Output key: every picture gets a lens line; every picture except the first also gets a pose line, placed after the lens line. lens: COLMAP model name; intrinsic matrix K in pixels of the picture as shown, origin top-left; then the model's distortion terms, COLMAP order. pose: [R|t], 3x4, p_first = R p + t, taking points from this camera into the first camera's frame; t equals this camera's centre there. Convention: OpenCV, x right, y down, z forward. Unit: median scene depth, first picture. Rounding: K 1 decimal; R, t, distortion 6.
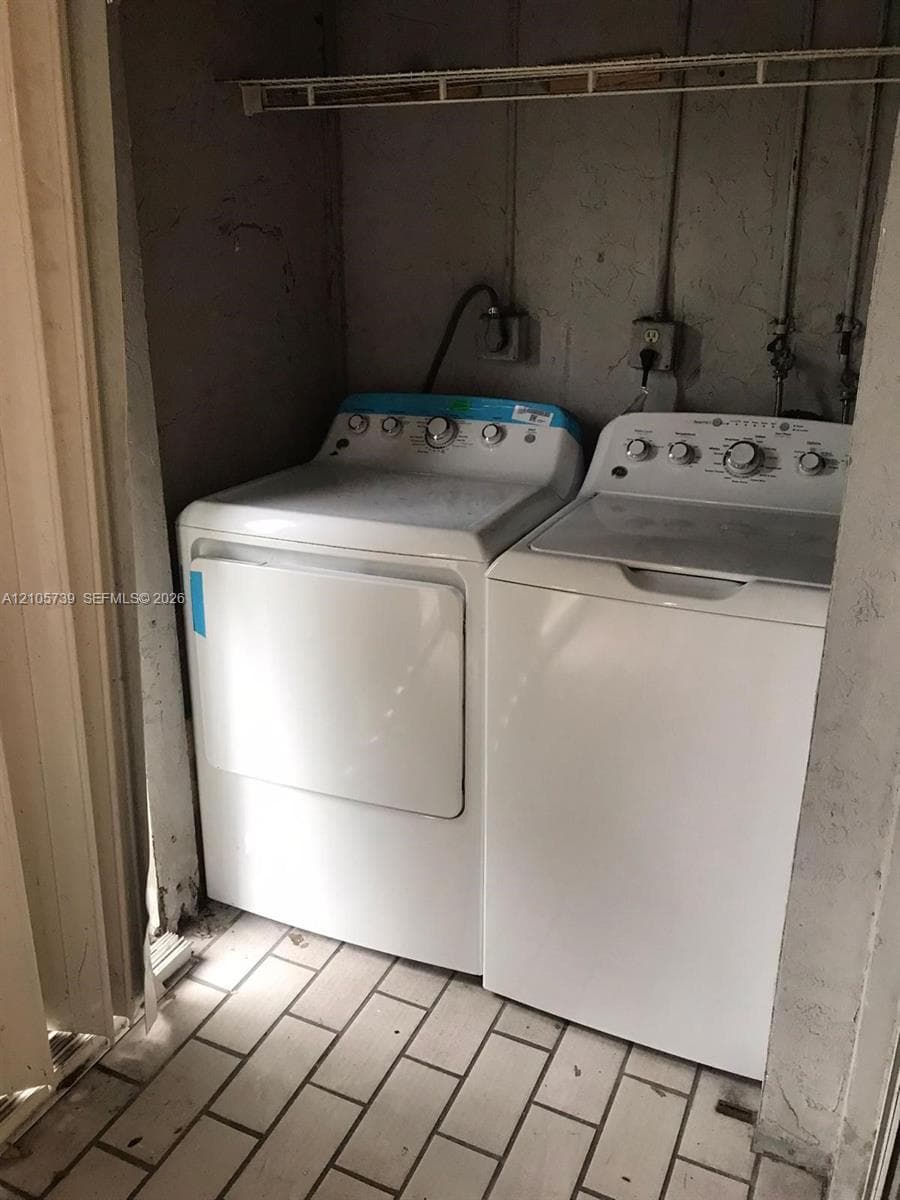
lens RADIAL K [[1019.2, 0, 450.0], [0, 1019.2, 600.0], [0, 0, 1]] dist [0.063946, -0.142831]
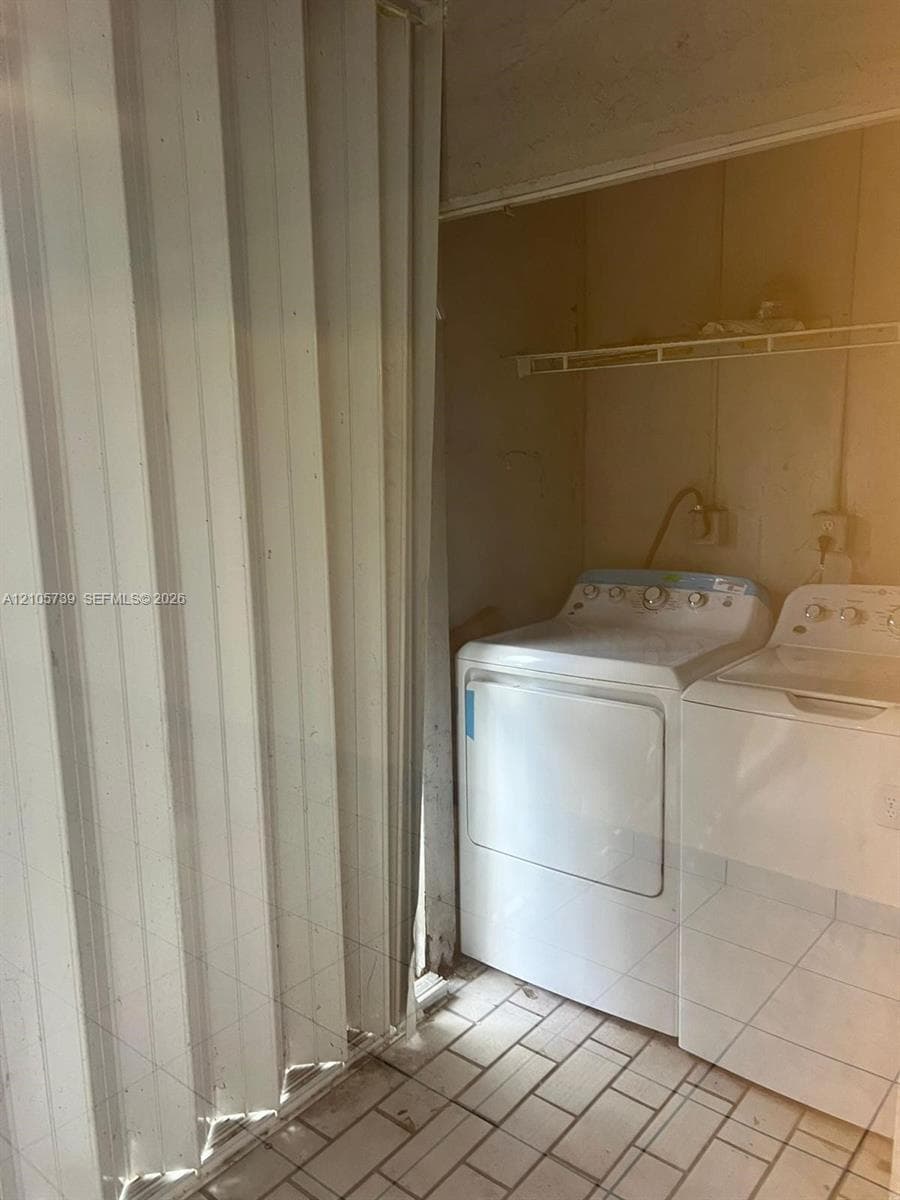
lens RADIAL K [[951.1, 0, 450.0], [0, 951.1, 600.0], [0, 0, 1]] dist [0.084631, -0.125722]
pose [[0.969285, 0.015412, -0.245455, 0.039249], [-0.059513, 0.983072, -0.173285, 0.069434], [0.238630, 0.182570, 0.953795, -0.237141]]
